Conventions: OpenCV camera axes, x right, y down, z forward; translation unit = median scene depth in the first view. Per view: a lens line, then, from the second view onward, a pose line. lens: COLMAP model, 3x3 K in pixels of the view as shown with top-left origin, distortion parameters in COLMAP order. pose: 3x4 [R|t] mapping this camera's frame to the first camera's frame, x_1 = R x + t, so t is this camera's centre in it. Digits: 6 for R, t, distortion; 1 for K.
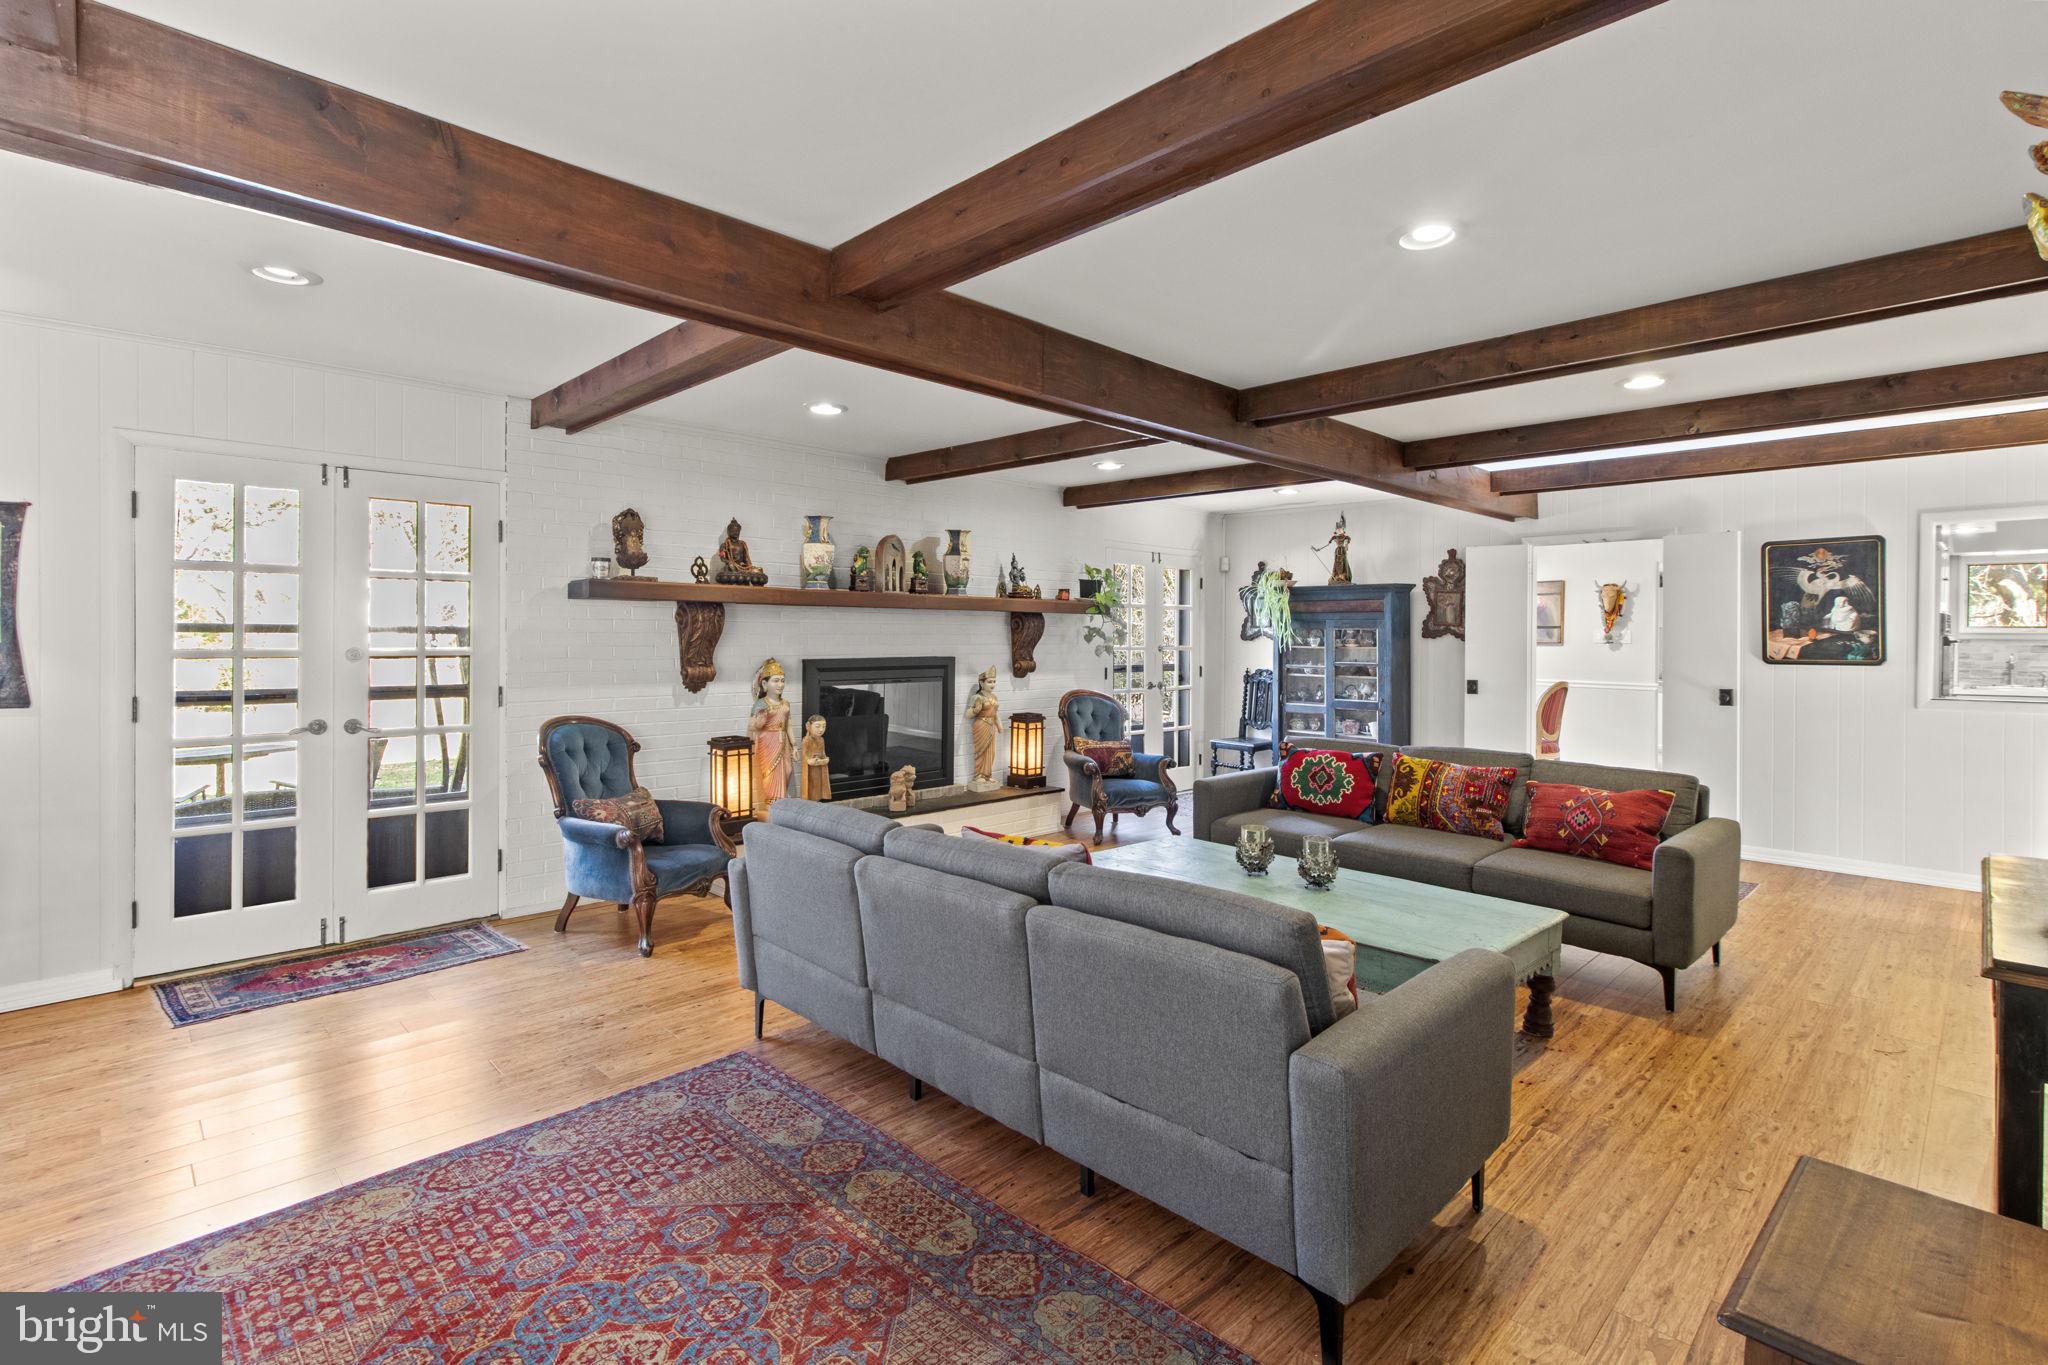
lens RADIAL K [[934.9, 0, 983.3], [0, 934.9, 640.3], [0, 0, 1]] dist [0.000112, -0.000008]
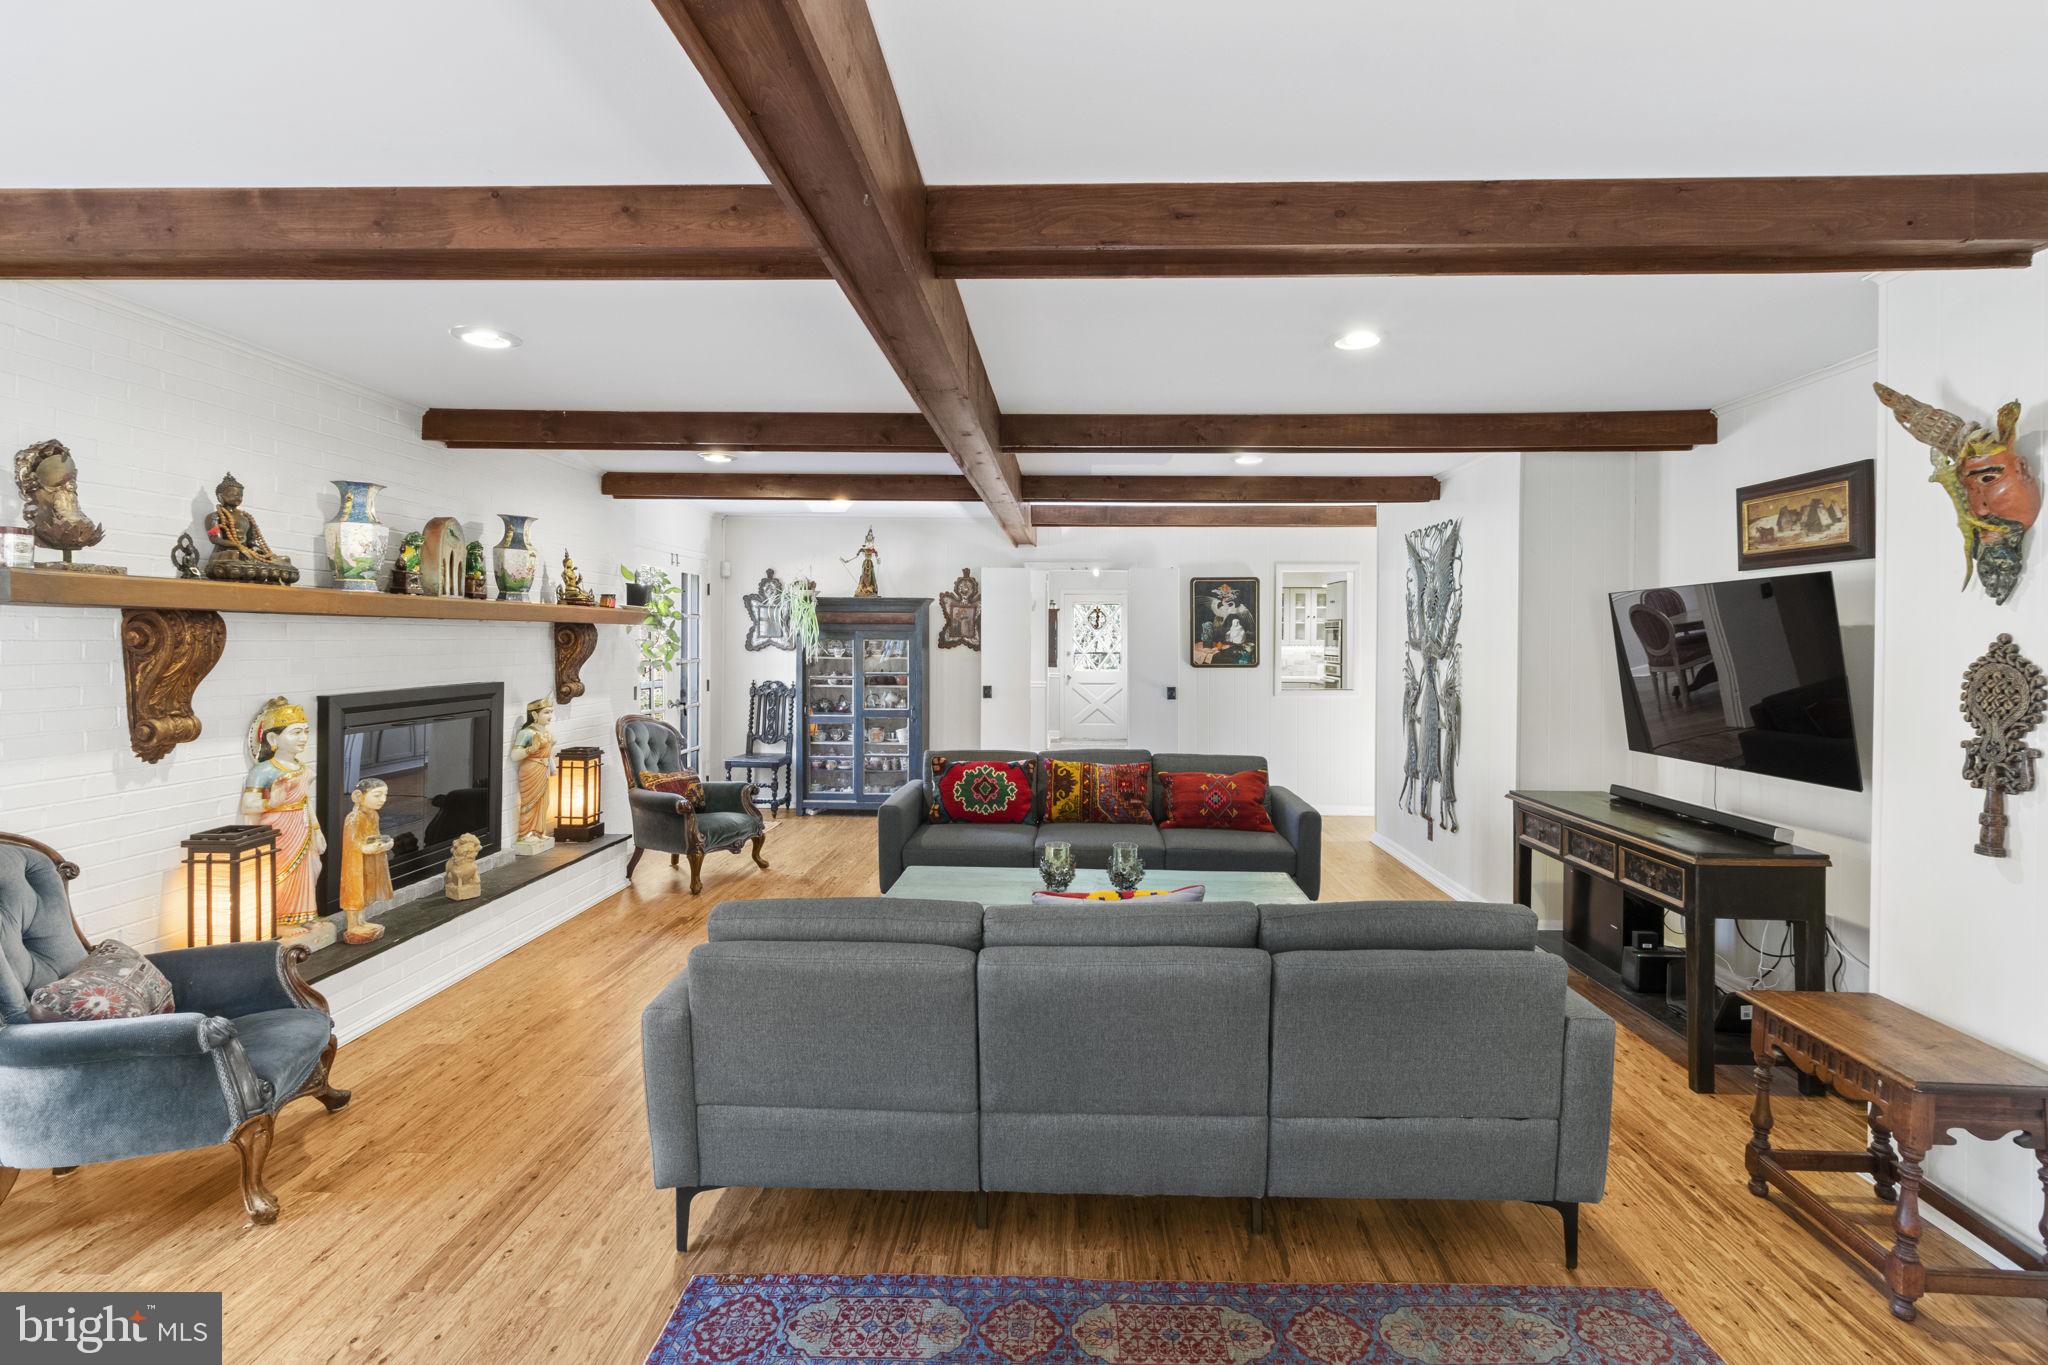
lens RADIAL K [[954.2, 0, 1042.7], [0, 954.2, 645.3], [0, 0, 1]] dist [0.002389, -0.000148]
pose [[0.722402, -0.007668, 0.691430, -0.285215], [0.004325, 0.999969, 0.006571, -0.017447], [-0.691459, -0.001756, 0.722413, 0.156912]]
